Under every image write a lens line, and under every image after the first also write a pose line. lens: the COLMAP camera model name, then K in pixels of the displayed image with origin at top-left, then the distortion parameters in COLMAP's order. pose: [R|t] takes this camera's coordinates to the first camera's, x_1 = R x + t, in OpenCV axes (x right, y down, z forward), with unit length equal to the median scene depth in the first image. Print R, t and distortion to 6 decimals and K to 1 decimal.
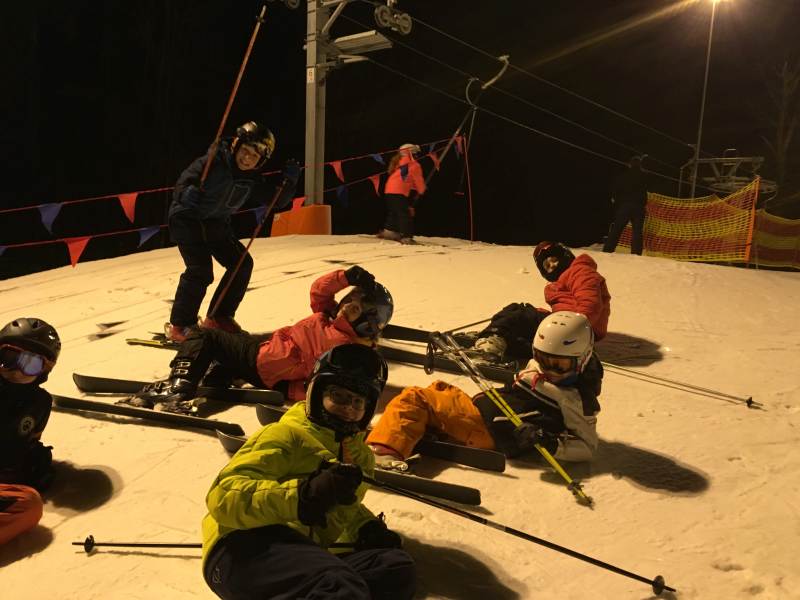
lens RADIAL K [[652.0, 0, 400.0], [0, 652.0, 300.0], [0, 0, 1]] dist [0.044464, -0.014219]
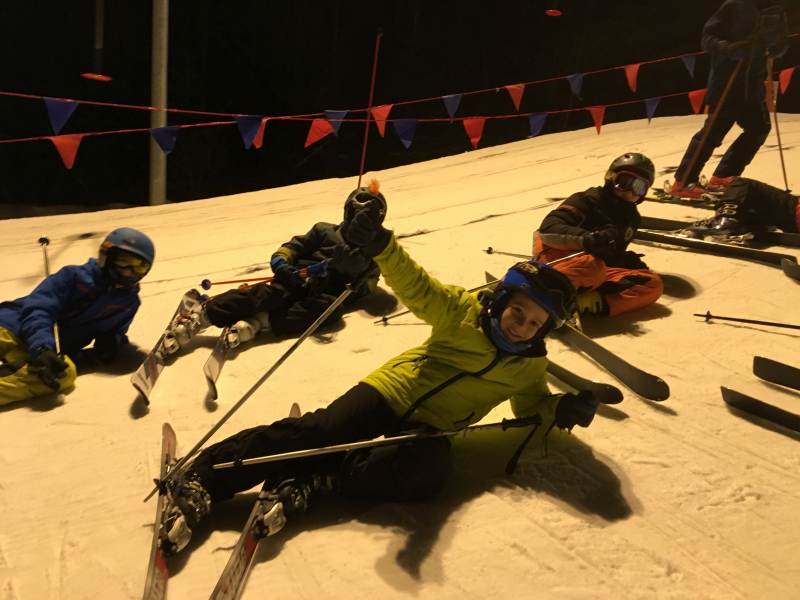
lens RADIAL K [[652.0, 0, 400.0], [0, 652.0, 300.0], [0, 0, 1]] dist [0.044464, -0.014219]
pose [[0.868343, 0.142796, -0.474963, -0.259782], [-0.066116, 0.982437, 0.174489, 0.096435], [0.491538, -0.120113, 0.862533, -0.324251]]
